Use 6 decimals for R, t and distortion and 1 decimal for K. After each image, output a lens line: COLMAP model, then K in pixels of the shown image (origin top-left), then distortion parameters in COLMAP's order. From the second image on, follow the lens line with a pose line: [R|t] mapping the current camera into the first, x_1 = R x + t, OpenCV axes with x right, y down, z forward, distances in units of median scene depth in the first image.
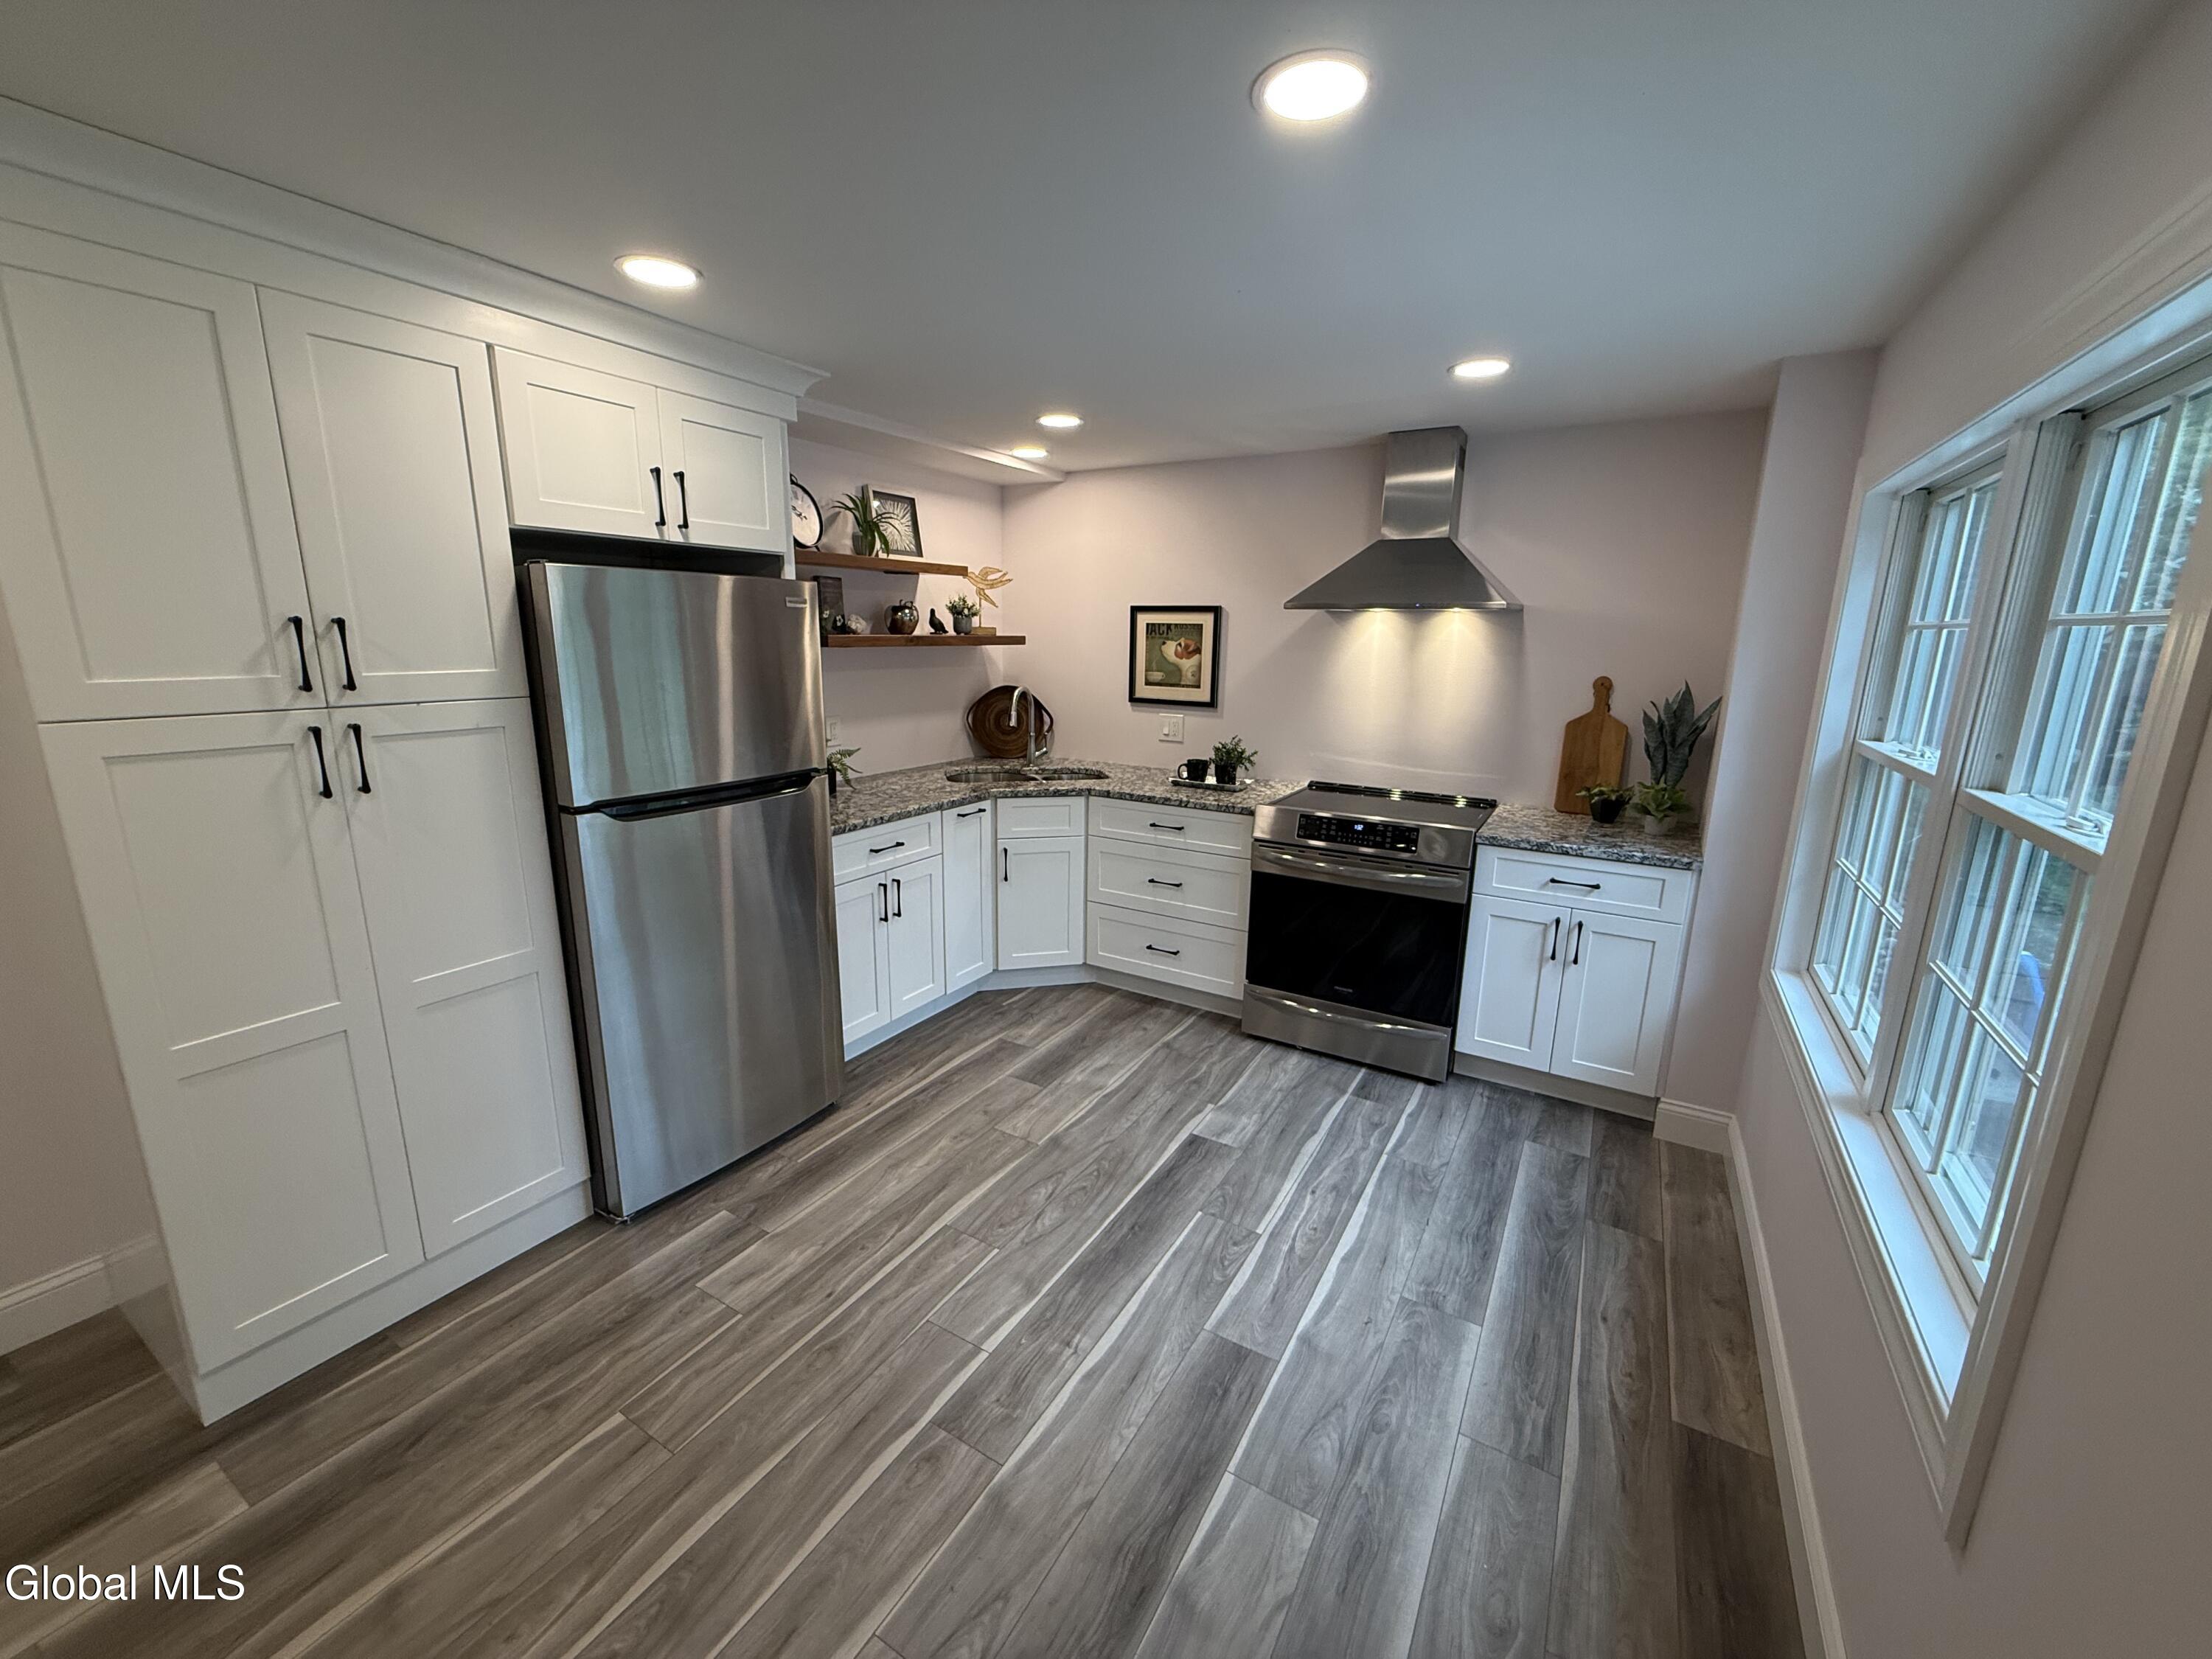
lens RADIAL K [[882.3, 0, 1101.4], [0, 882.3, 829.7], [0, 0, 1]] dist [0.001415, -0.000044]
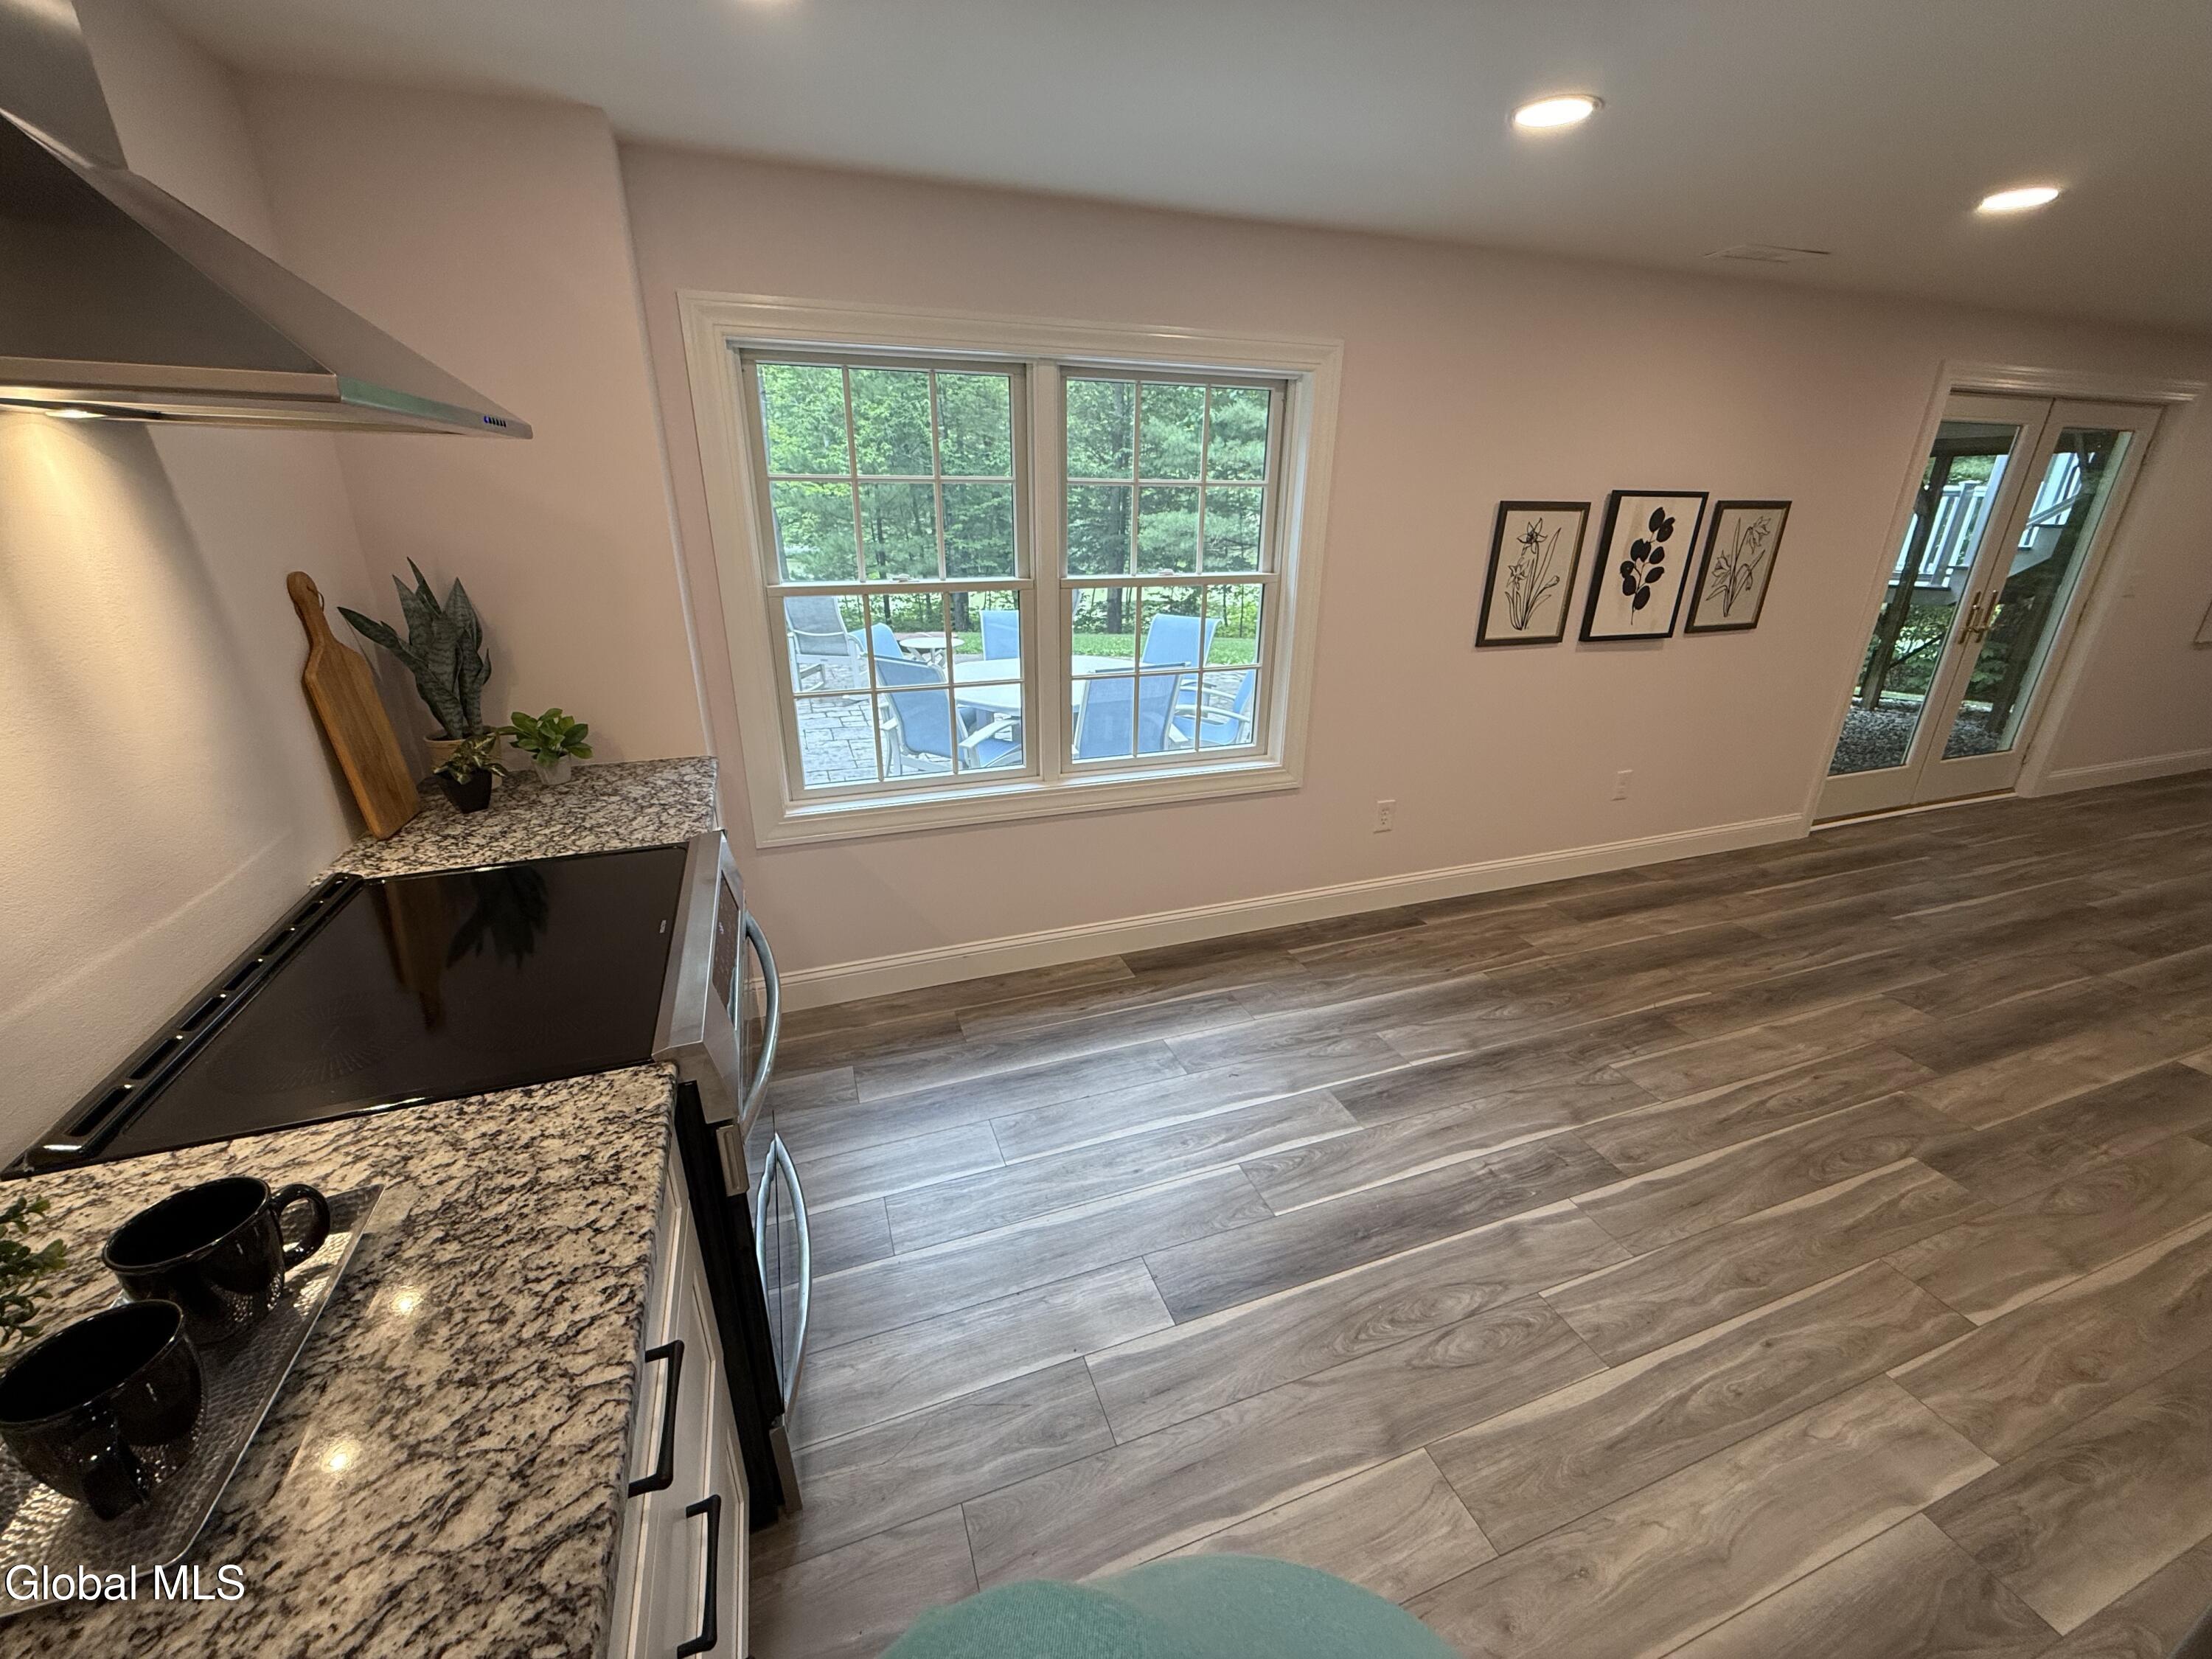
lens RADIAL K [[882.3, 0, 1101.4], [0, 882.3, 829.7], [0, 0, 1]] dist [0.001415, -0.000044]
pose [[-0.775939, -0.249611, 0.579321, -0.164298], [0.117898, 0.844811, 0.521915, -0.358088], [-0.619692, 0.473275, -0.626093, 1.529132]]
